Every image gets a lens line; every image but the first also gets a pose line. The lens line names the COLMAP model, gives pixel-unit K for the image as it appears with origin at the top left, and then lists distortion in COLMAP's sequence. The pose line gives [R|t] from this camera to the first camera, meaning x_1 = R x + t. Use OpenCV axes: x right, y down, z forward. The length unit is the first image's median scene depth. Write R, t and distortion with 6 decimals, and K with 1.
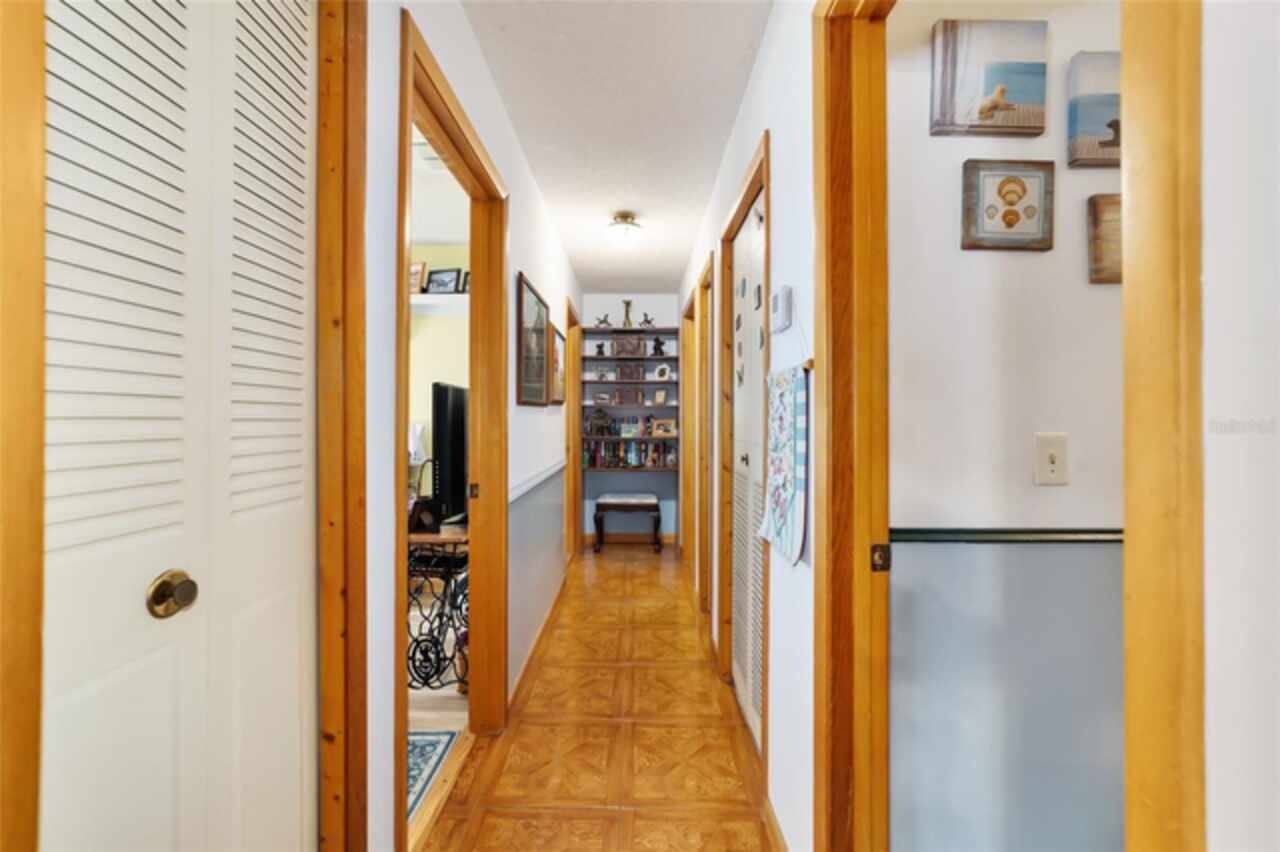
lens RADIAL K [[493.1, 0, 634.1], [0, 493.1, 417.4], [0, 0, 1]] dist [-0.015428, 0.005893]
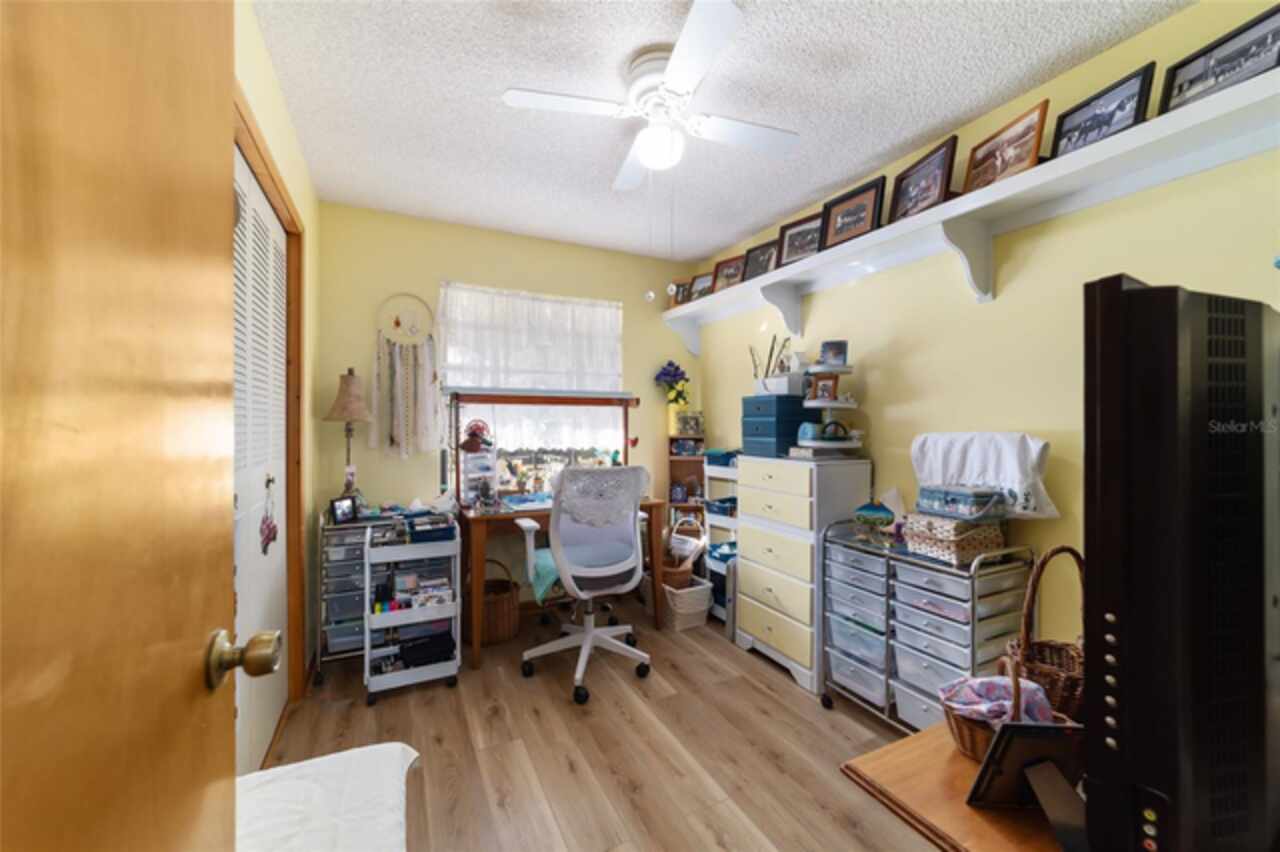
lens RADIAL K [[493.1, 0, 635.1], [0, 493.1, 425.6], [0, 0, 1]] dist [-0.015428, 0.005893]
pose [[0.457715, -0.004887, -0.889086, -0.189084], [-0.002798, 0.999972, -0.006936, 0.005049], [0.889095, 0.005662, 0.457688, 0.428852]]
